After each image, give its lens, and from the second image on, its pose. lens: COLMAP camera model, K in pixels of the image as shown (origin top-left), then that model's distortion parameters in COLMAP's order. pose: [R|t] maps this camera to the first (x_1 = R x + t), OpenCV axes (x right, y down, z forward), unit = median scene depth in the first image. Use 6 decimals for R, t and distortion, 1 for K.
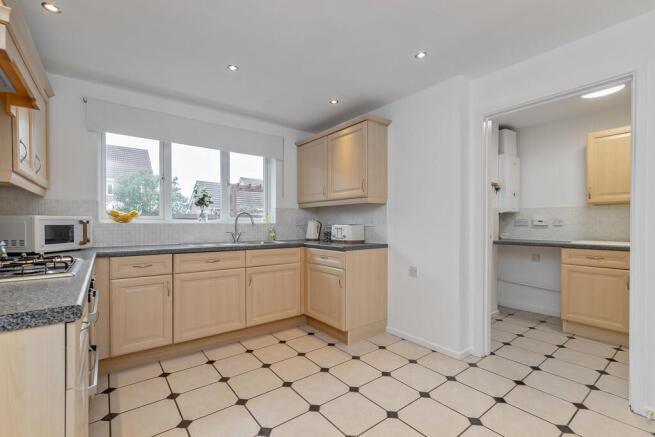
lens RADIAL K [[287.3, 0, 328.4], [0, 287.3, 223.4], [0, 0, 1]] dist [0.001539, 0.000165]
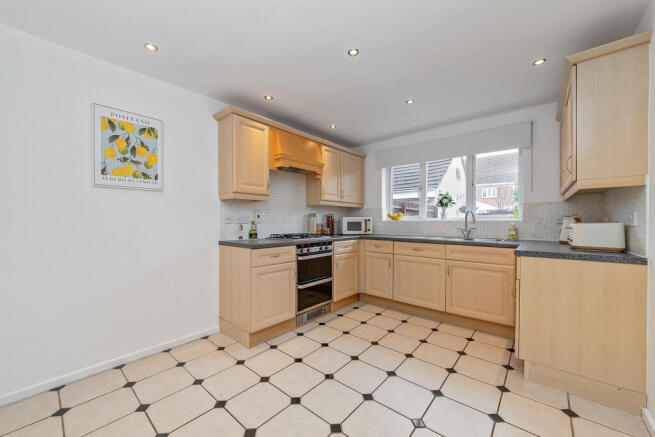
lens RADIAL K [[252.8, 0, 325.2], [0, 252.8, 219.6], [0, 0, 1]] dist [-0.001087, -0.000180]
pose [[0.199020, -0.004602, -0.979985, 0.578411], [0.001195, 0.999989, -0.004453, -0.001278], [0.979995, -0.000285, 0.199023, 0.315997]]
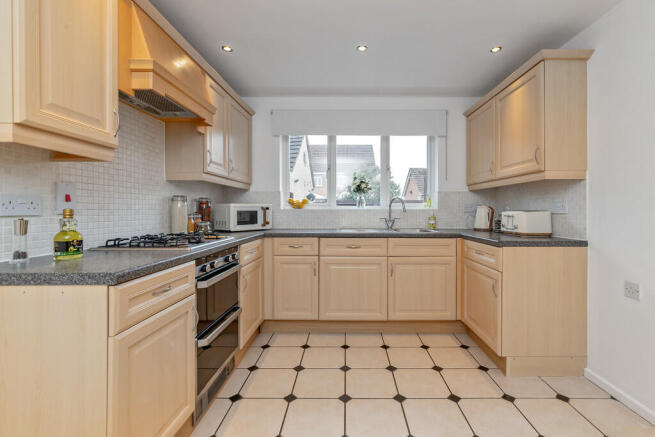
lens RADIAL K [[297.0, 0, 349.6], [0, 297.0, 208.6], [0, 0, 1]] dist [0.000134, -0.000082]
pose [[0.794496, -0.001947, -0.607267, 0.194135], [0.000267, 0.999996, -0.002857, -0.000005], [0.607270, 0.002108, 0.794493, 0.147422]]
